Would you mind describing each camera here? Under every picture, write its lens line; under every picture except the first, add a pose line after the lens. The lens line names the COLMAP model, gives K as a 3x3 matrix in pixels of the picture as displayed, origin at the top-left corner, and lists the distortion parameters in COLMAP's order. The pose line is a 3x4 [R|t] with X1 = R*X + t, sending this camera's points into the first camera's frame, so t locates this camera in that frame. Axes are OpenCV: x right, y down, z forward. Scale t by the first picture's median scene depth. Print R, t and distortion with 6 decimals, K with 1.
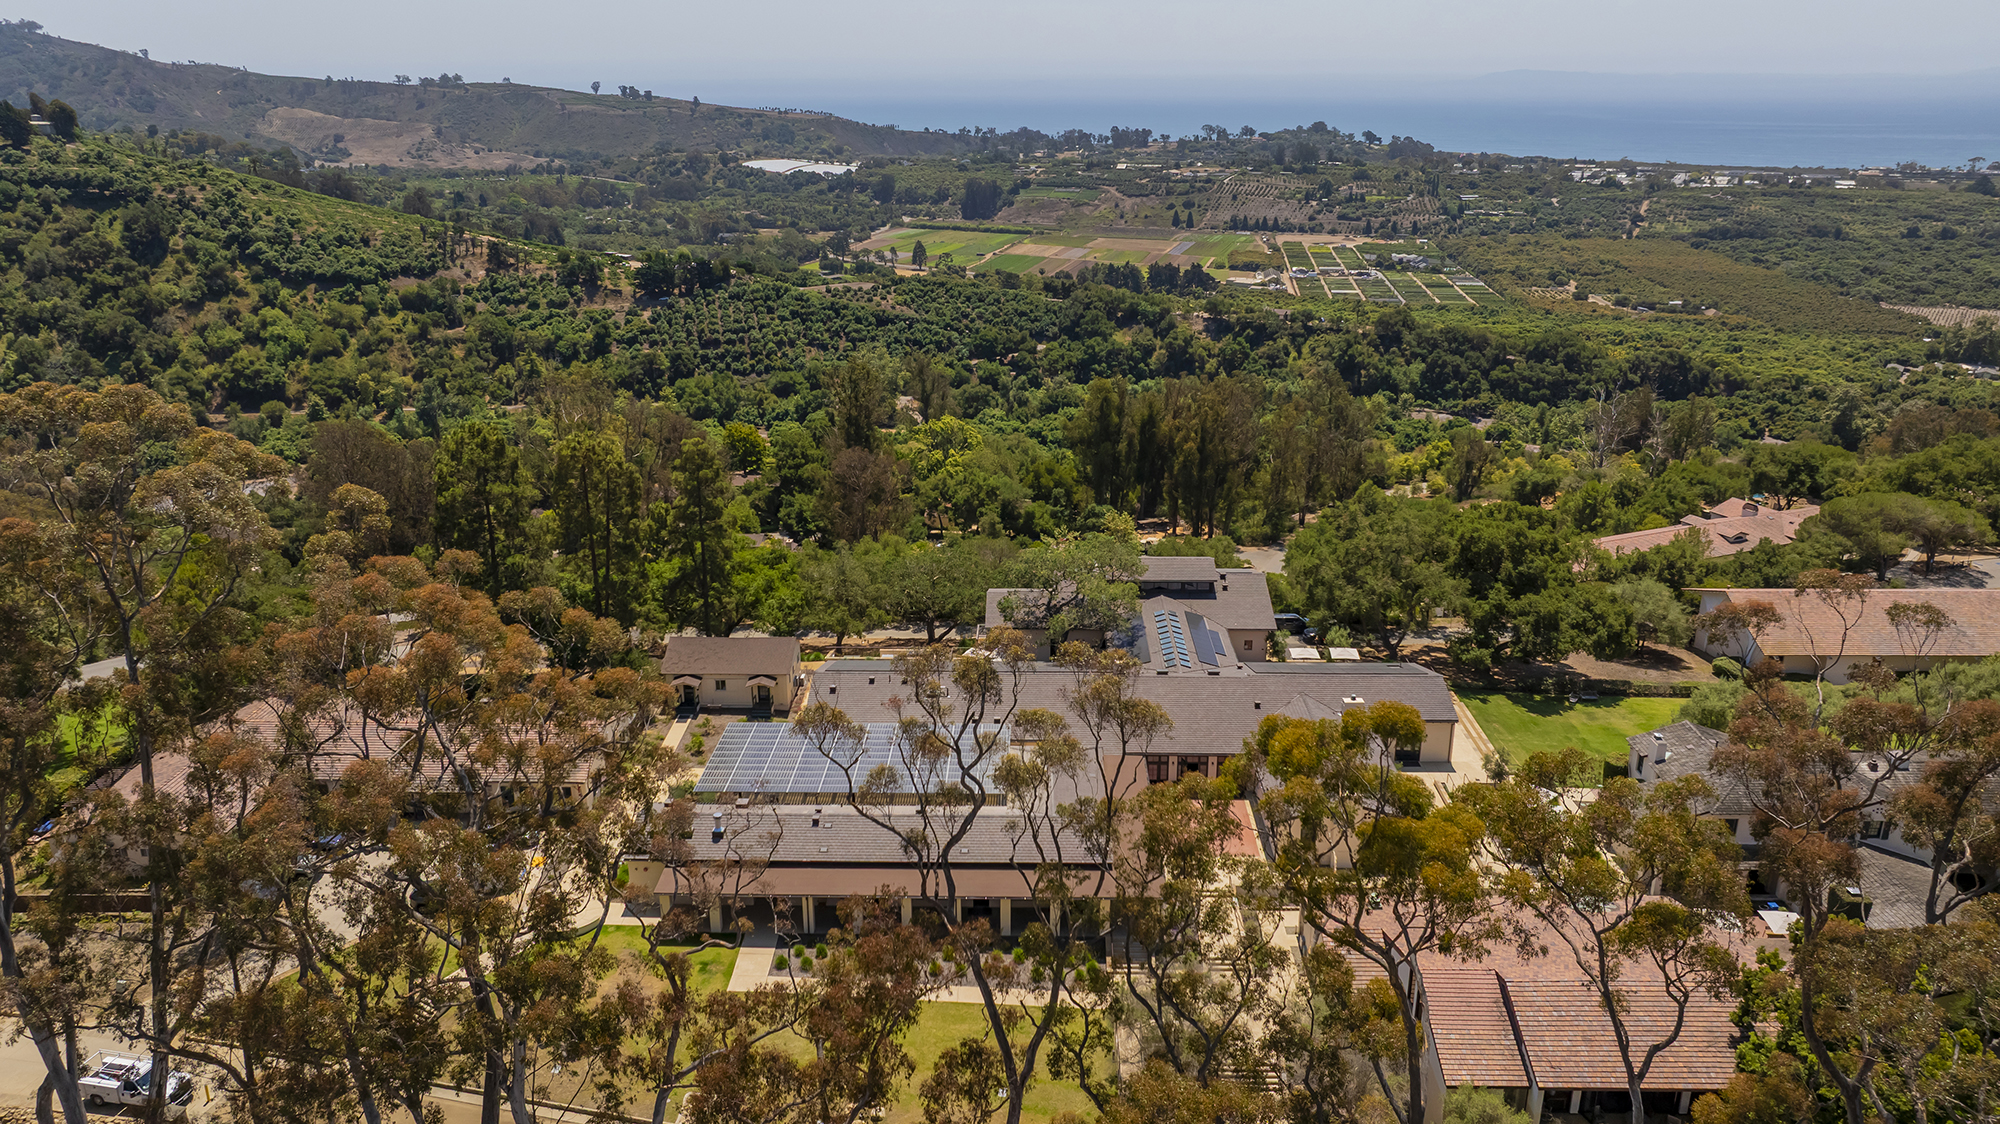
lens RADIAL K [[1436.0, 0, 1010.1], [0, 1436.0, 557.1], [0, 0, 1]] dist [-0.005180, 0.007671]
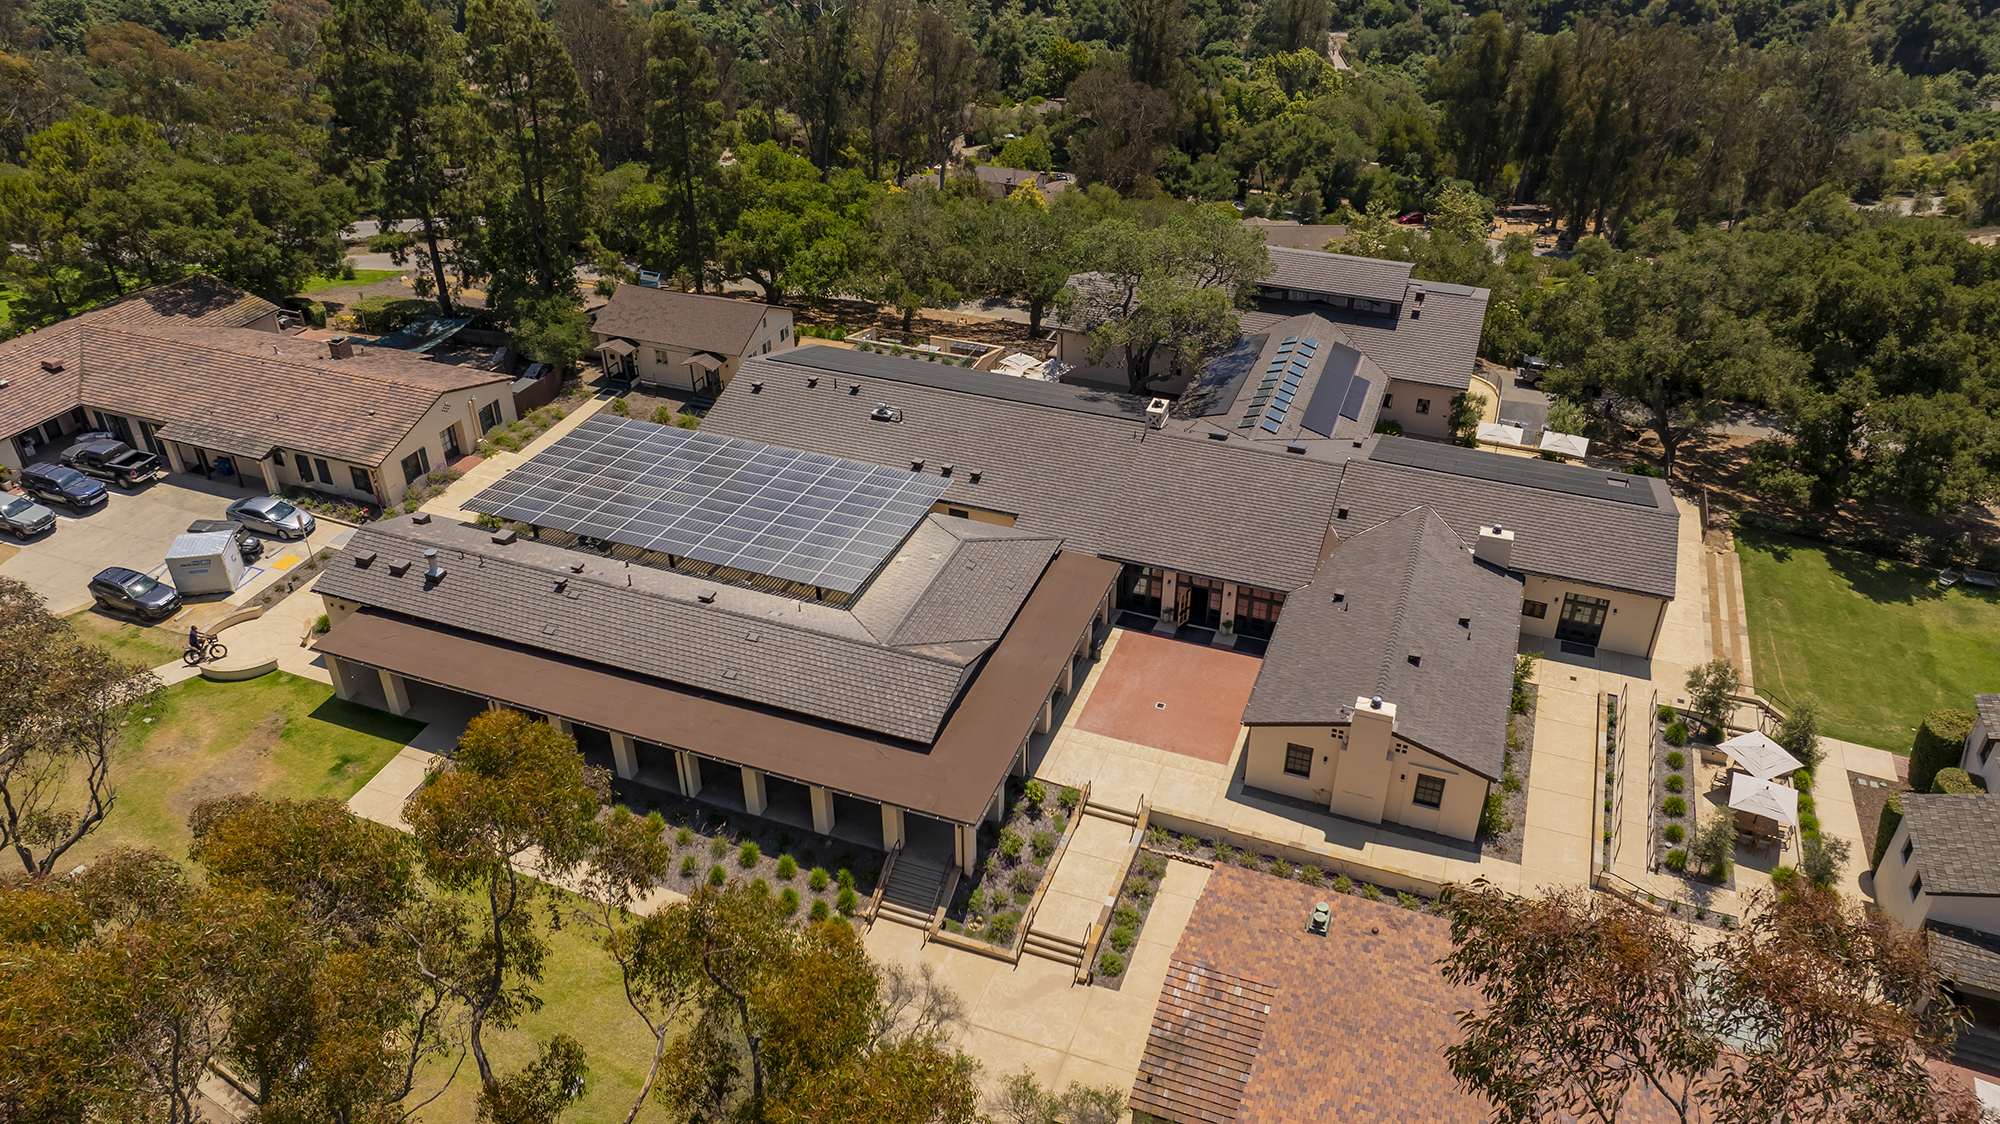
lens RADIAL K [[1428.9, 0, 1000.0], [0, 1428.9, 562.0], [0, 0, 1]] dist [-0.053540, 0.075052]
pose [[0.940107, 0.182788, -0.287727, 0.185102], [-0.107671, 0.960092, 0.258128, -0.018112], [0.323427, -0.211688, 0.922271, 0.320148]]
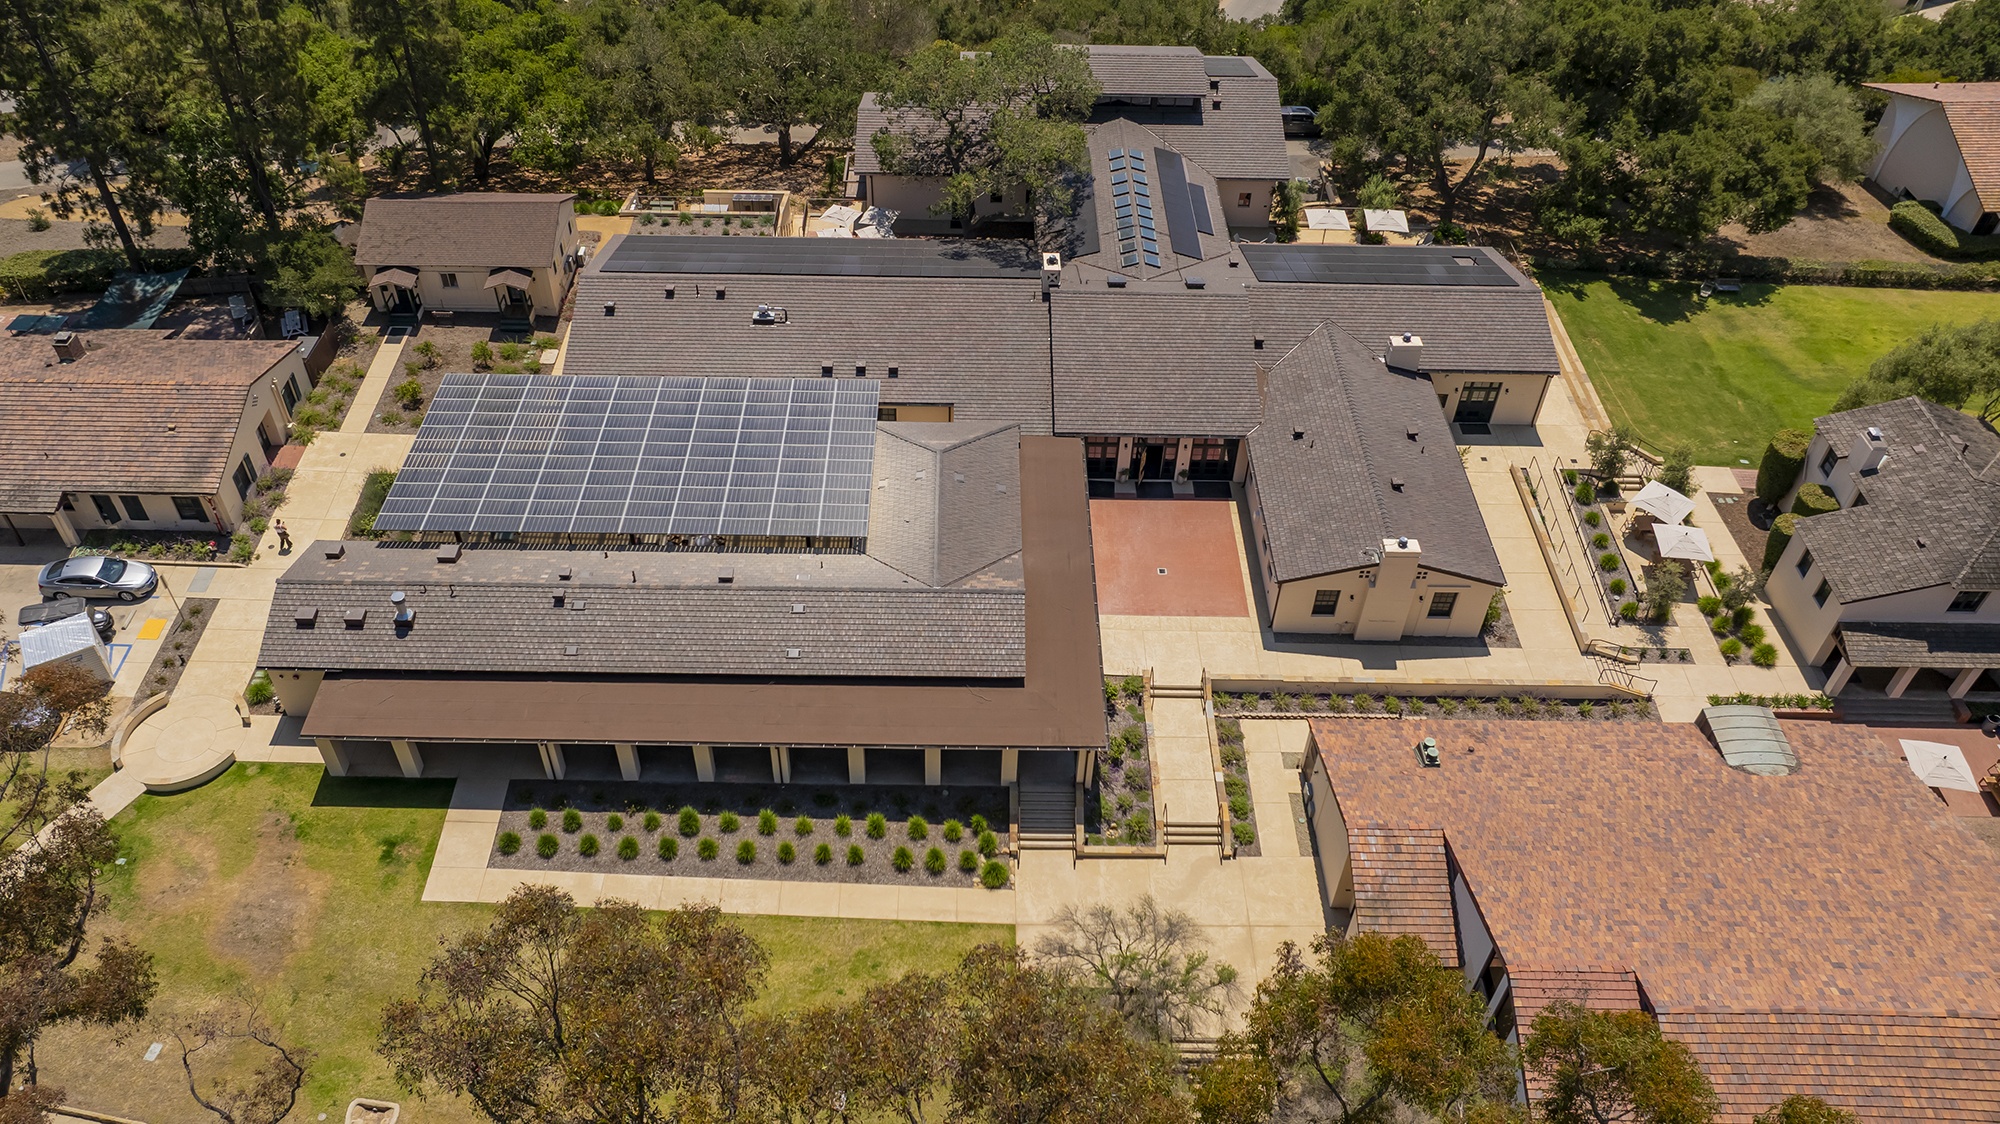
lens RADIAL K [[1491.3, 0, 972.2], [0, 1491.3, 569.0], [0, 0, 1]] dist [-0.018388, 0.002103]
pose [[0.999803, 0.003762, 0.019481, 0.024568], [-0.011722, 0.904161, 0.427032, -0.079939], [-0.016008, -0.427176, 0.904027, 0.295329]]
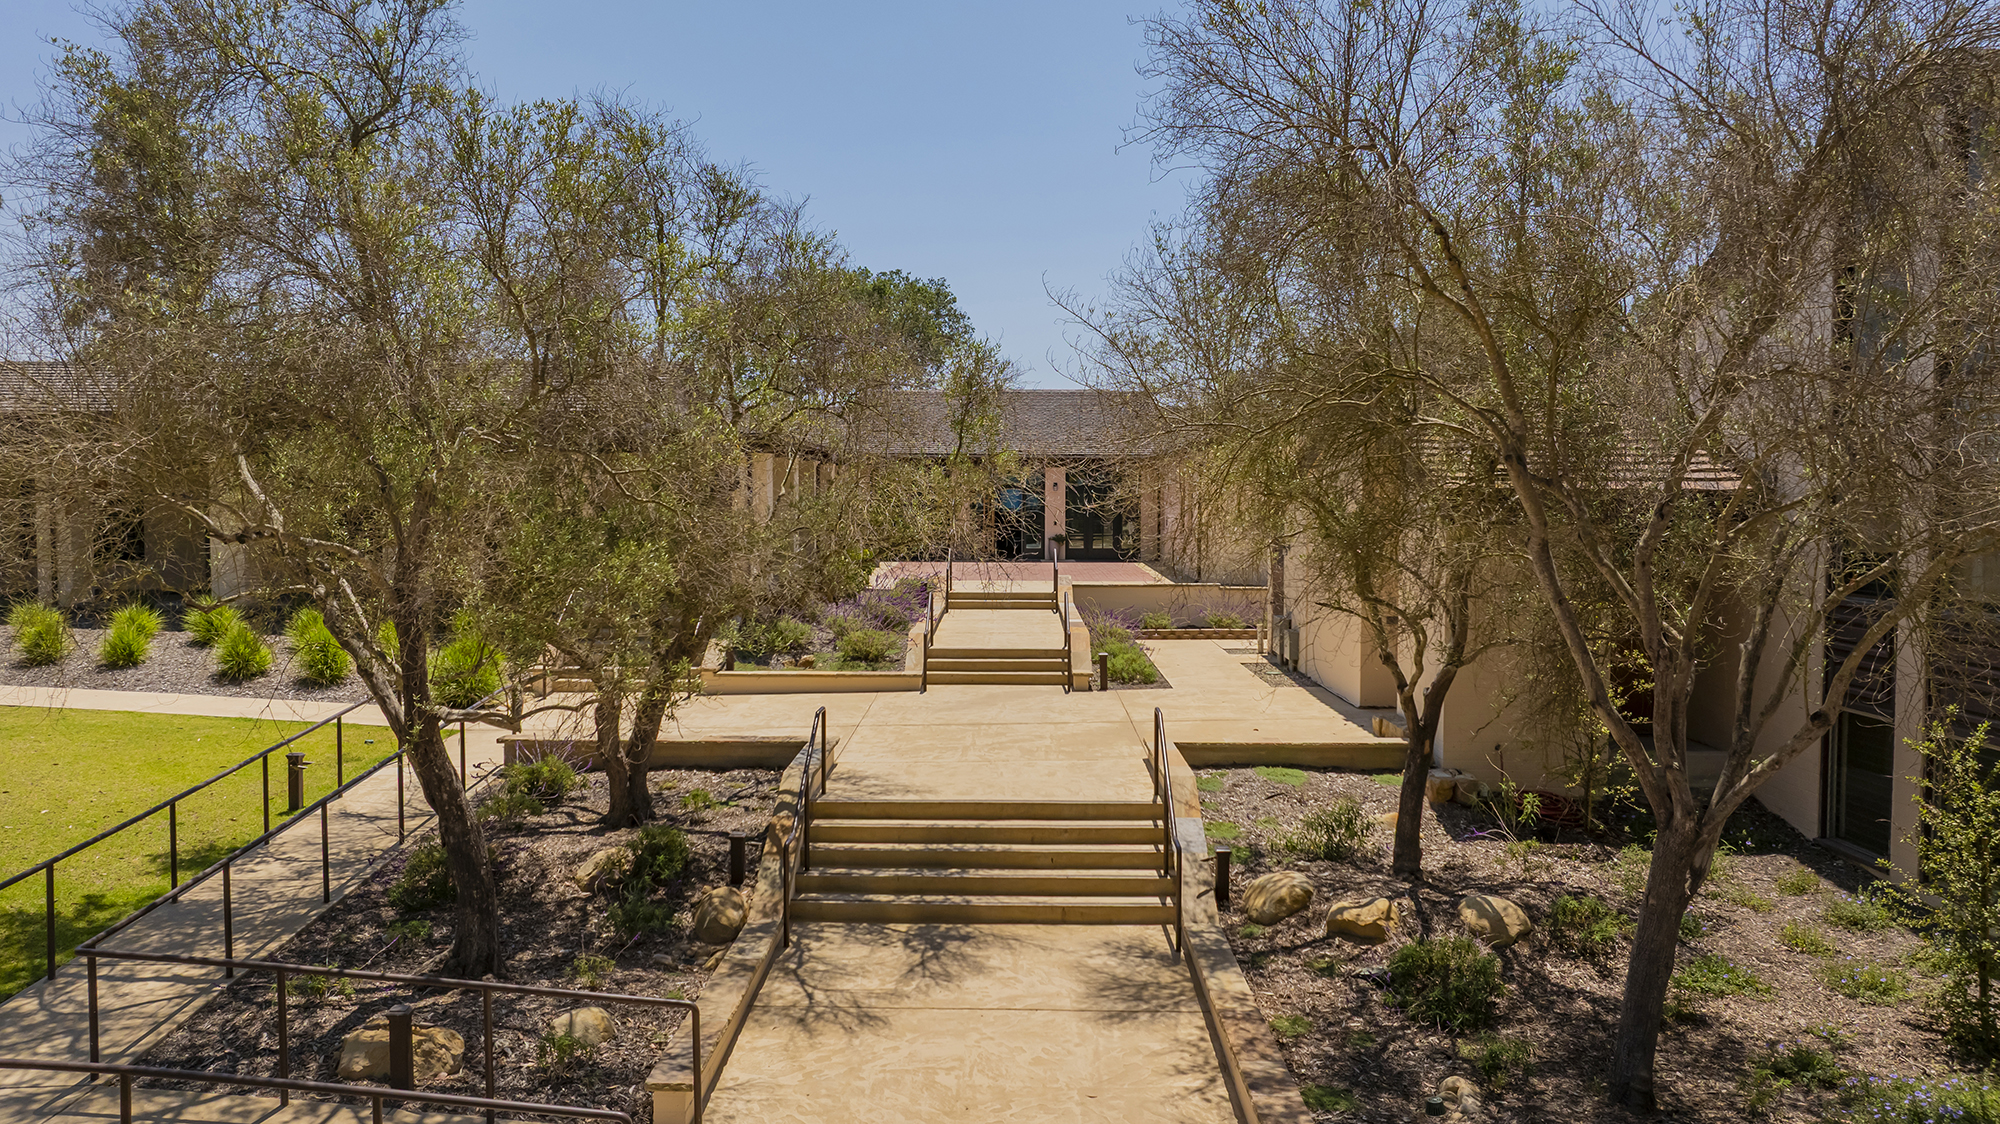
lens RADIAL K [[1444.3, 0, 1000.0], [0, 1444.3, 562.0], [0, 0, 1]] dist [-0.022195, 0.020968]
pose [[0.999964, 0.005776, 0.006260, 0.101290], [-0.003876, 0.963029, -0.269368, 0.228754], [-0.007584, 0.269334, 0.963017, 0.499322]]
